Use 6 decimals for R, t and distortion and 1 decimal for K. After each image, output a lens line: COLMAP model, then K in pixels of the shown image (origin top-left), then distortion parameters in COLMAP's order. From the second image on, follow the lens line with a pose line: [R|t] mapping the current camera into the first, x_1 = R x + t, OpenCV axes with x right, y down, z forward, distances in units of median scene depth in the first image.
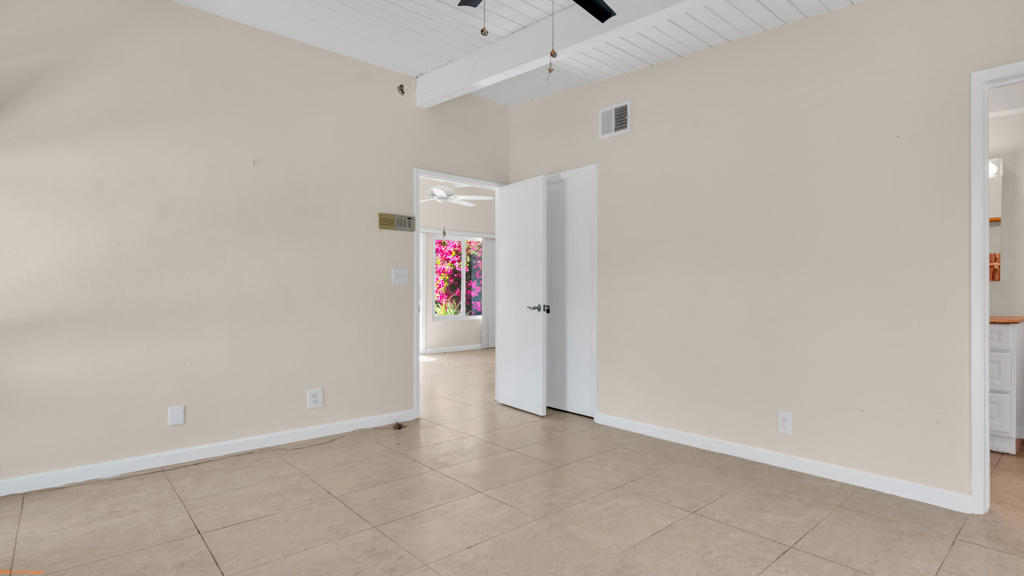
lens RADIAL K [[510.6, 0, 511.1], [0, 510.6, 289.5], [0, 0, 1]] dist [0.002020, 0.000169]
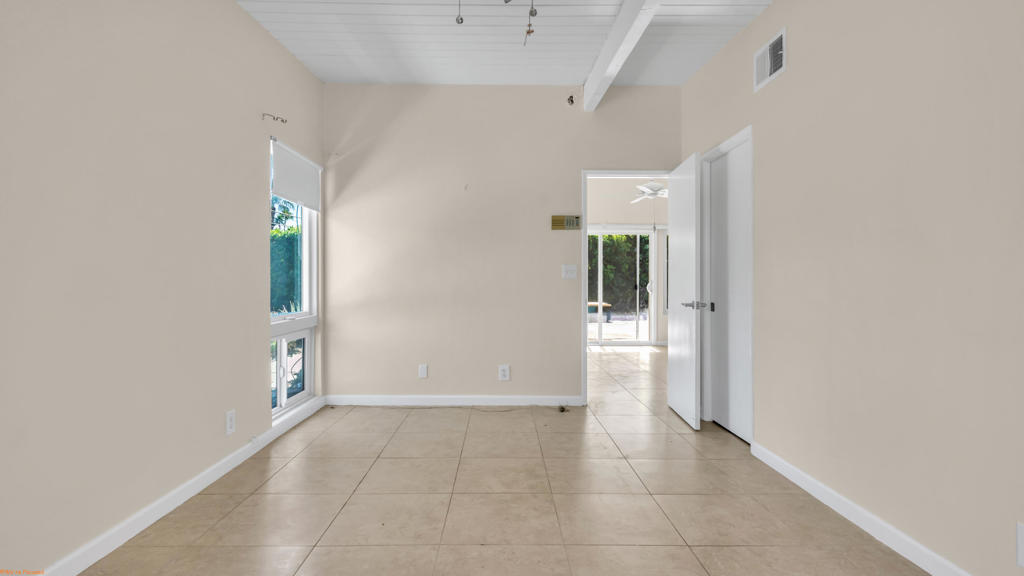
lens RADIAL K [[424.8, 0, 509.9], [0, 424.8, 281.7], [0, 0, 1]] dist [0.001816, -0.000042]
pose [[0.754755, -0.002458, -0.656002, 0.290008], [-0.000460, 0.999991, -0.004275, -0.000495], [0.656007, 0.003528, 0.754747, 0.239617]]
